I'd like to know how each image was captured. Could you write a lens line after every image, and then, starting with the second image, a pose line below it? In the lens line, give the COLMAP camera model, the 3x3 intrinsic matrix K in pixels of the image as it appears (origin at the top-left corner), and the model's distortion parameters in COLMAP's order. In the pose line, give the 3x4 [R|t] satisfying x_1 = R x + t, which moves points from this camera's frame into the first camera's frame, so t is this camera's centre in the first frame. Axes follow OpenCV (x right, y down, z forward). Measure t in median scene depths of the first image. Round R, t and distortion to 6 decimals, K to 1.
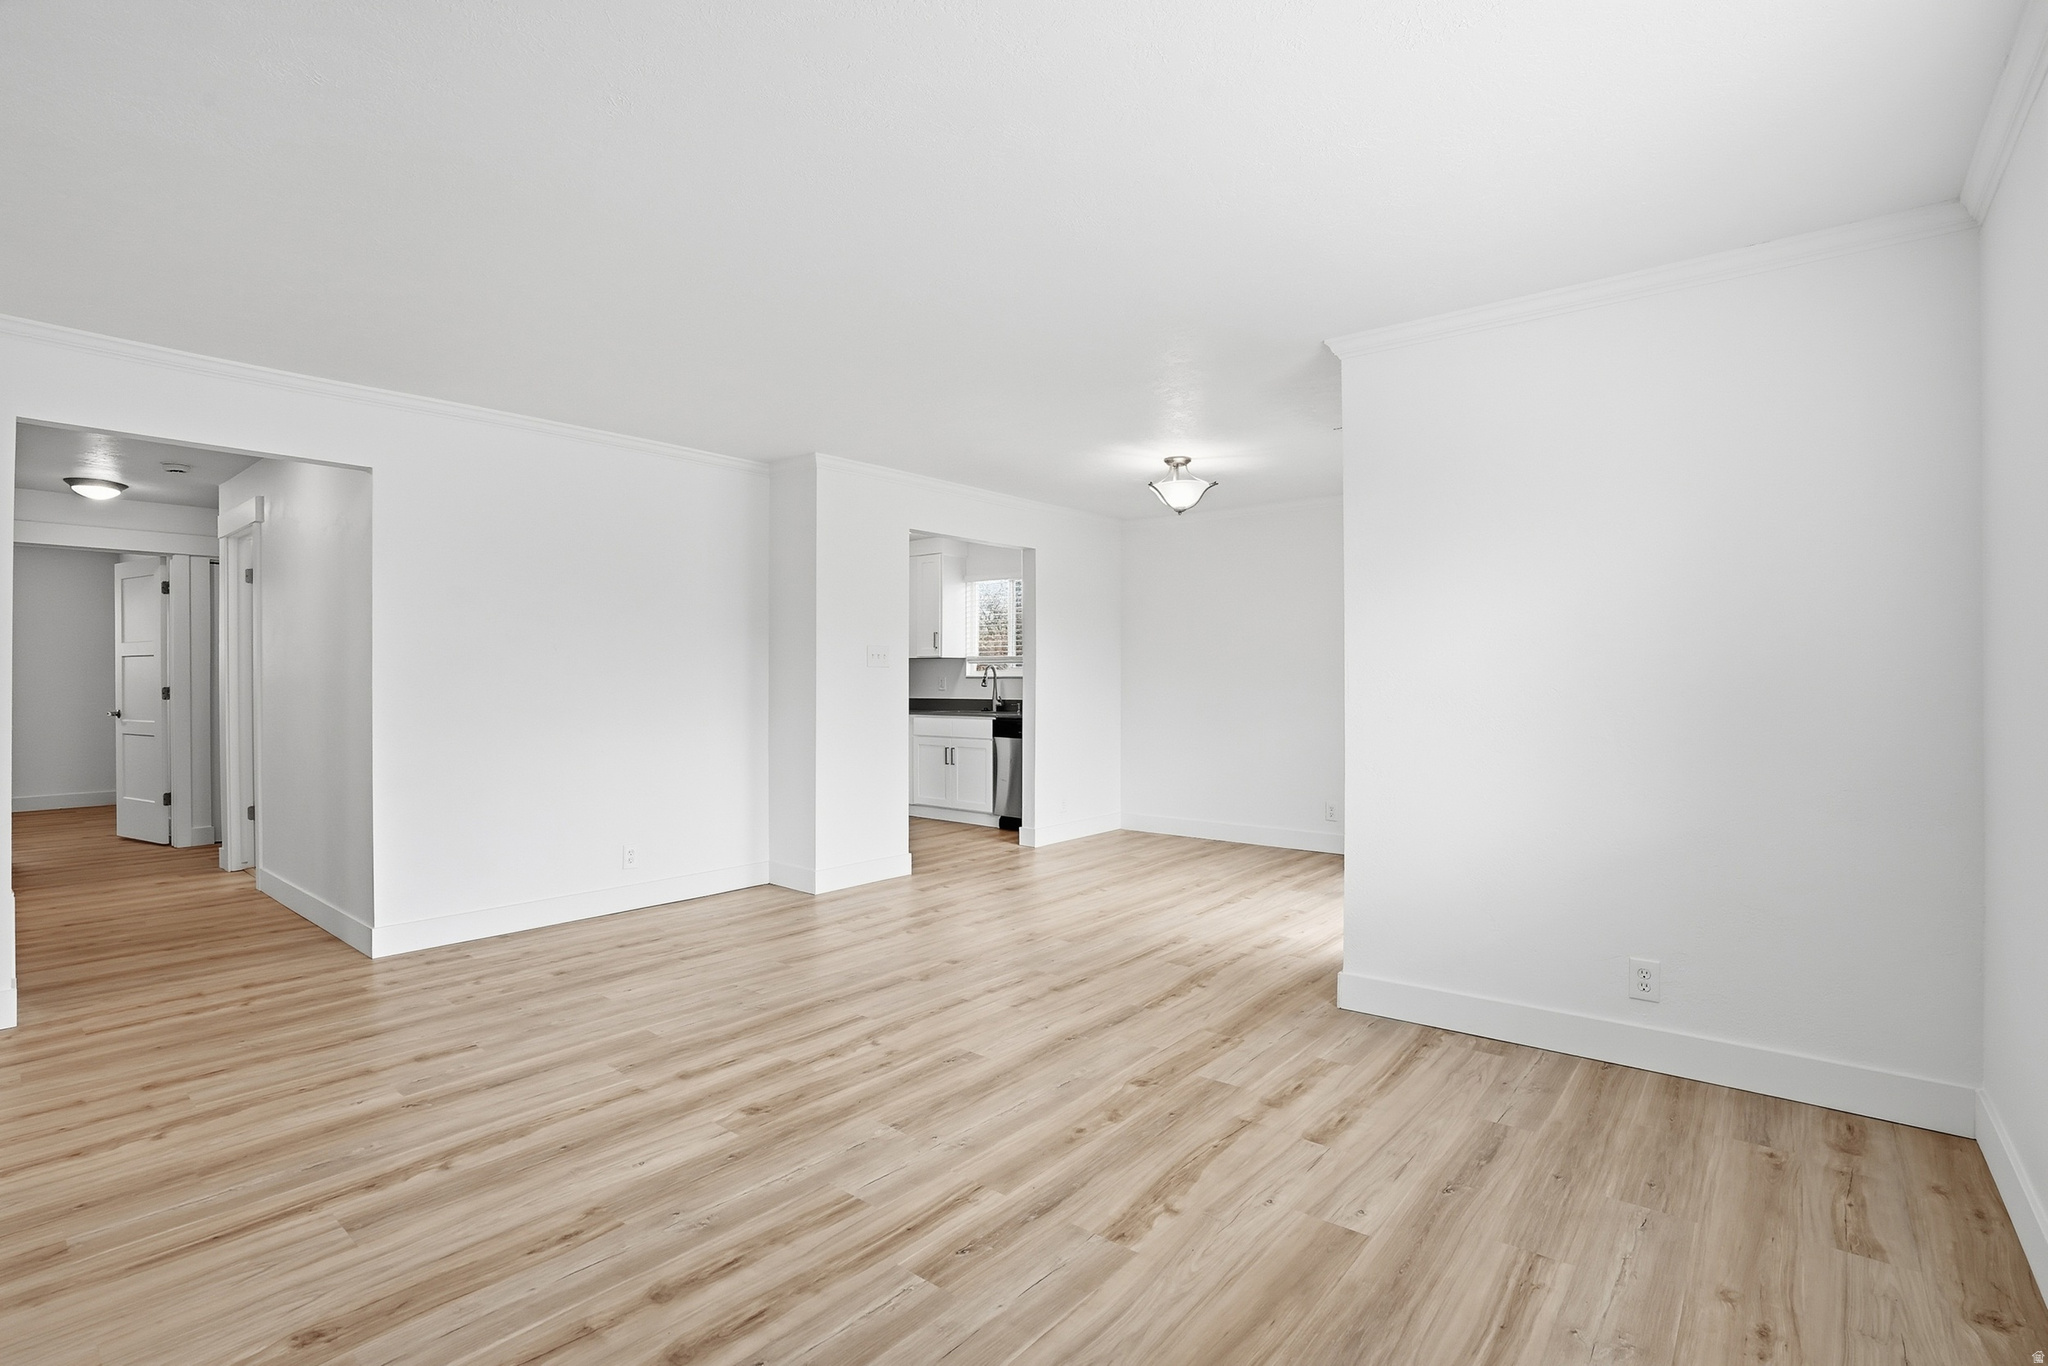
lens RADIAL K [[963.8, 0, 1018.8], [0, 963.8, 678.8], [0, 0, 1]] dist [-0.071704, 0.030035]
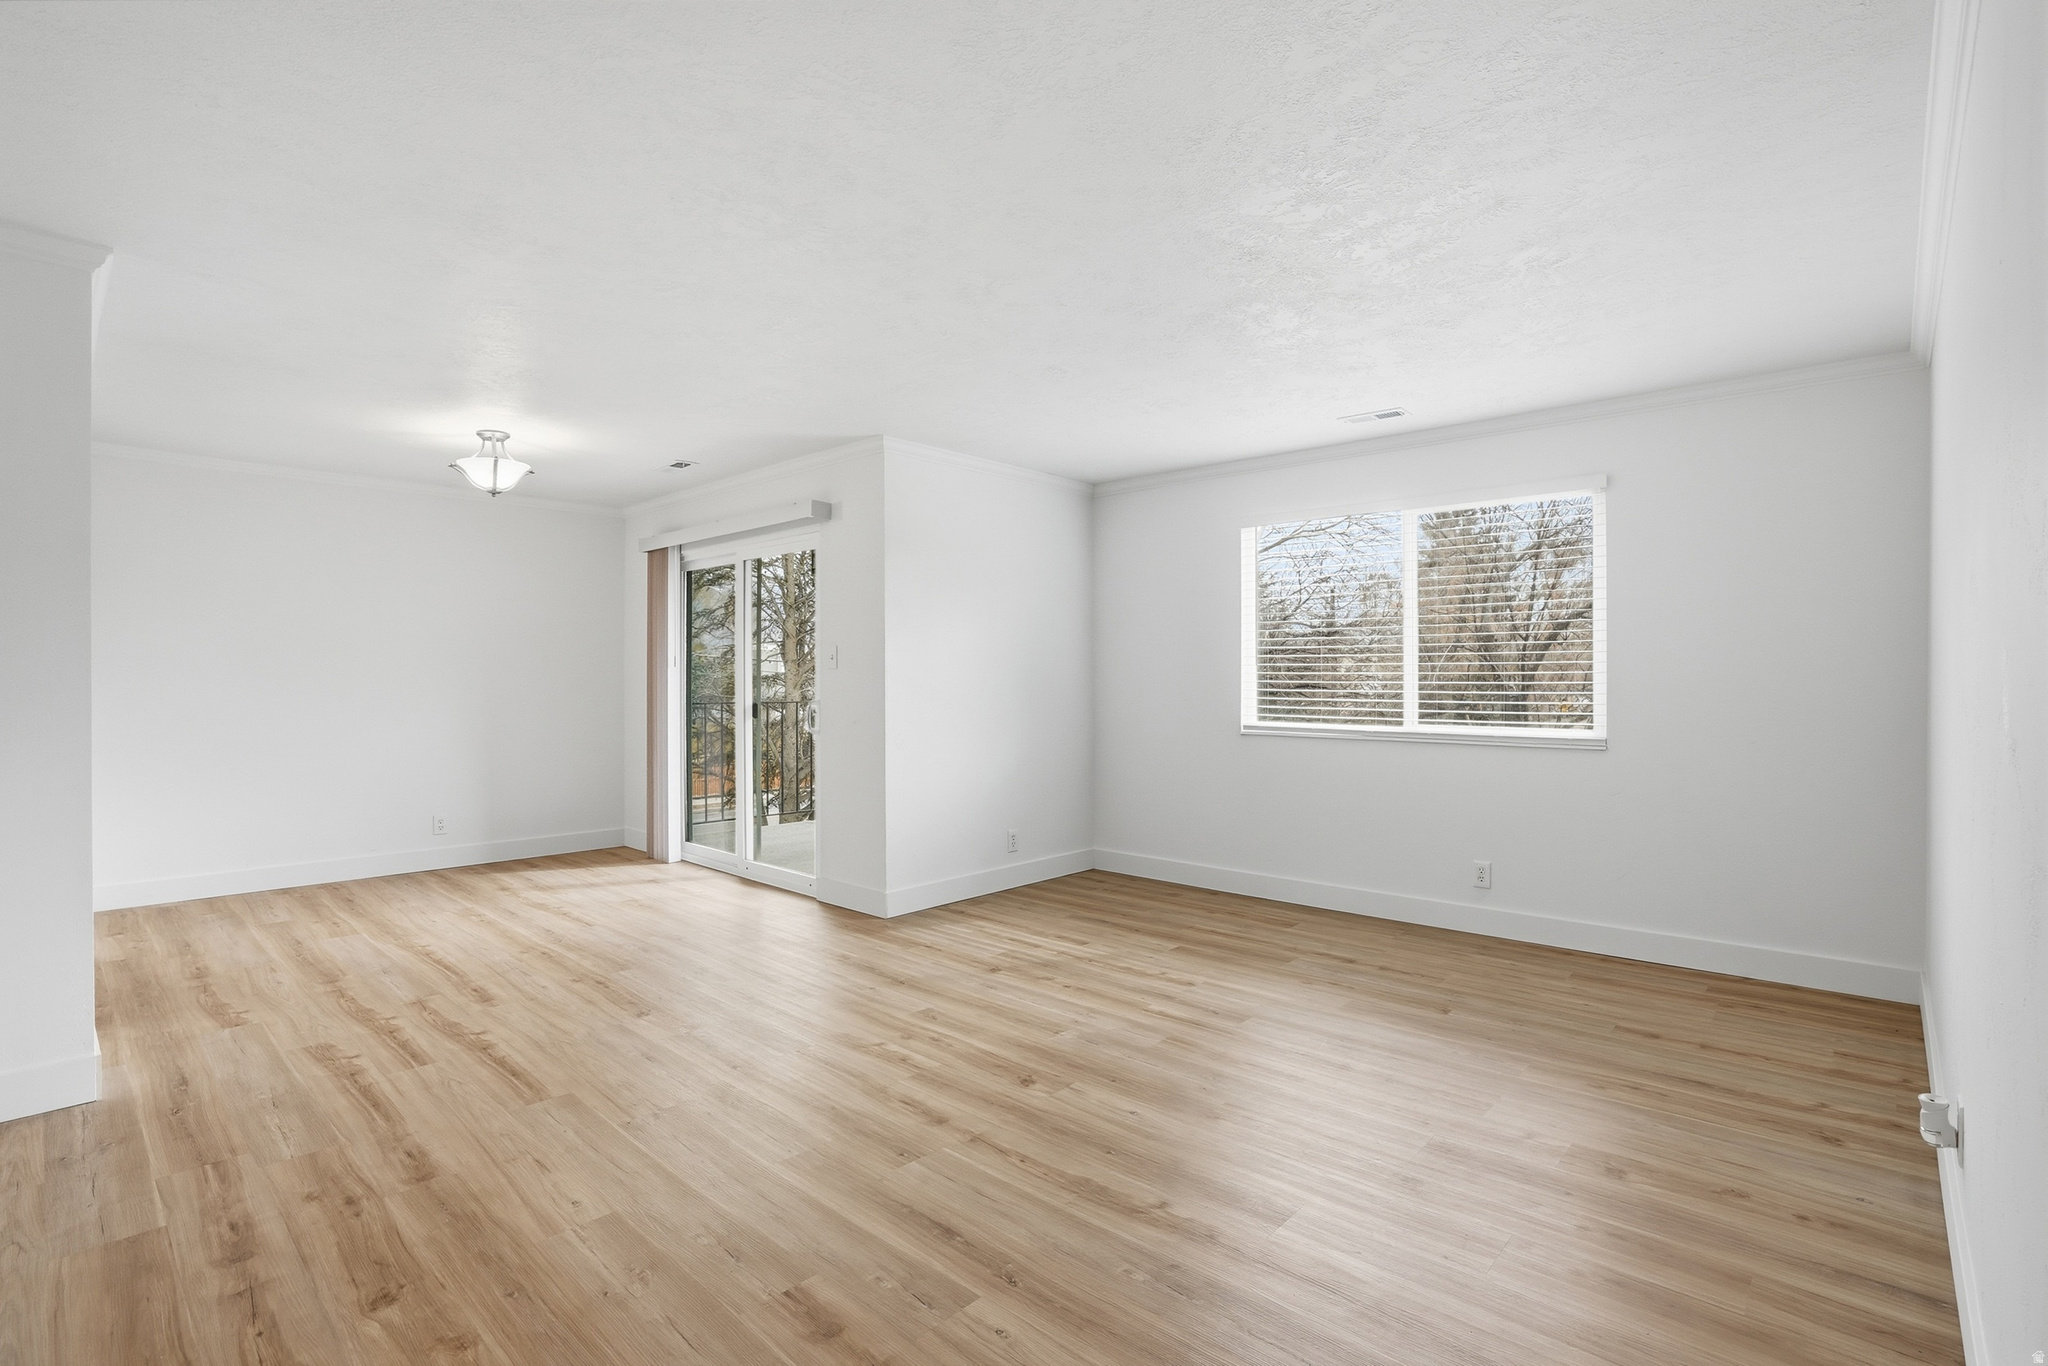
lens RADIAL K [[955.8, 0, 1019.0], [0, 955.8, 685.6], [0, 0, 1]] dist [-0.068324, 0.027156]
pose [[0.053711, -0.003807, 0.998549, -1.160876], [0.001103, 0.999992, 0.003753, 0.000290], [-0.998556, 0.000899, 0.053715, 0.814336]]
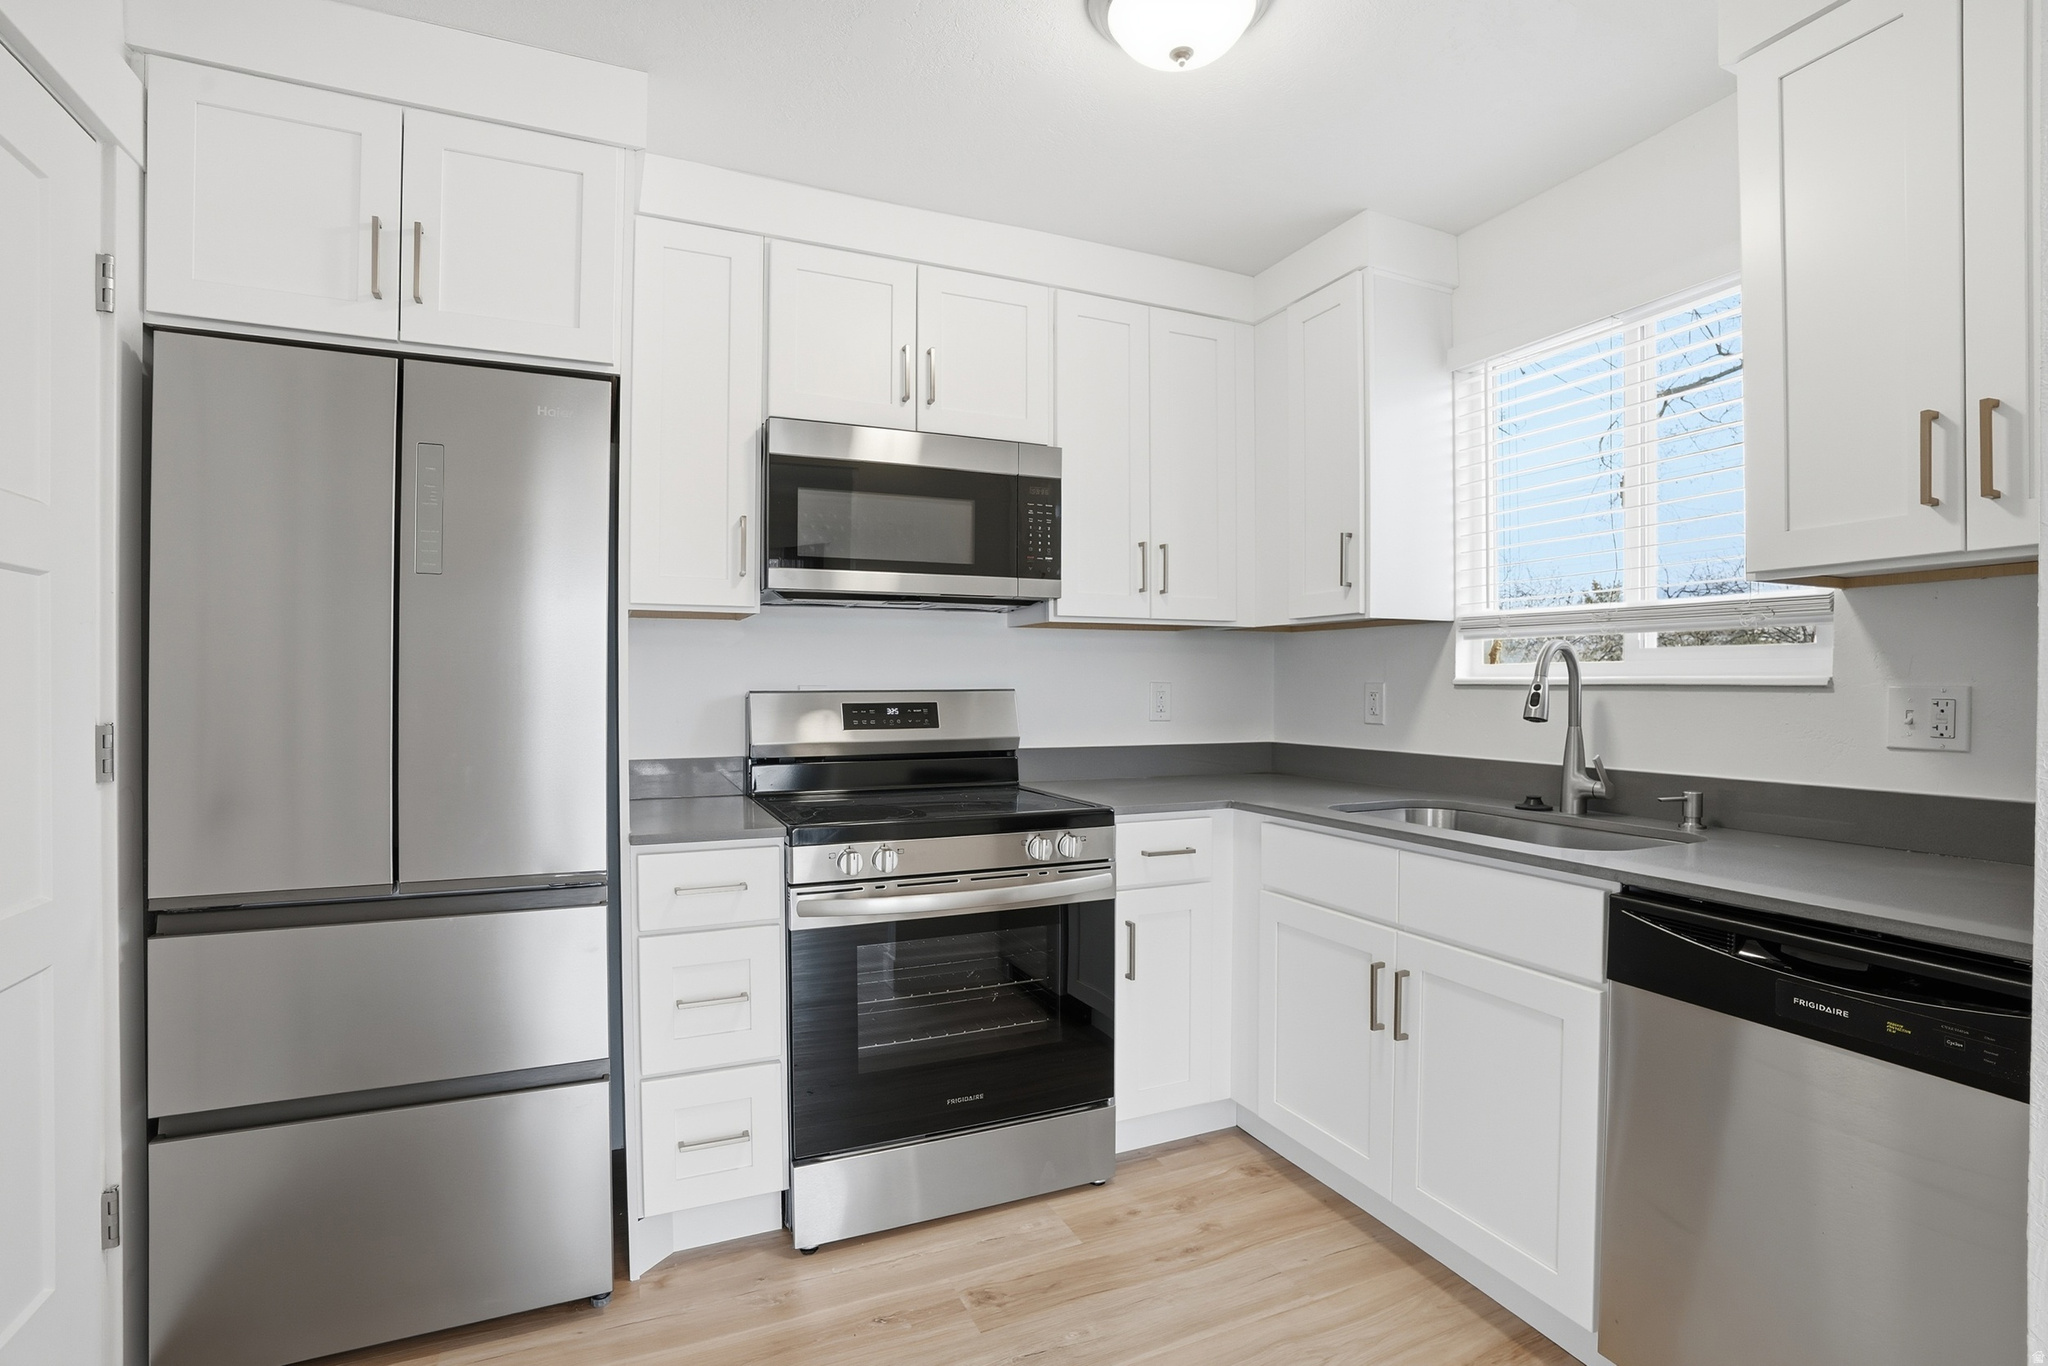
lens RADIAL K [[955.8, 0, 1019.0], [0, 955.8, 685.6], [0, 0, 1]] dist [-0.068324, 0.027156]
pose [[0.894707, 0.003532, -0.446640, -0.125673], [-0.001713, 0.999989, 0.004476, -0.007219], [0.446651, -0.003240, 0.894703, 1.886238]]
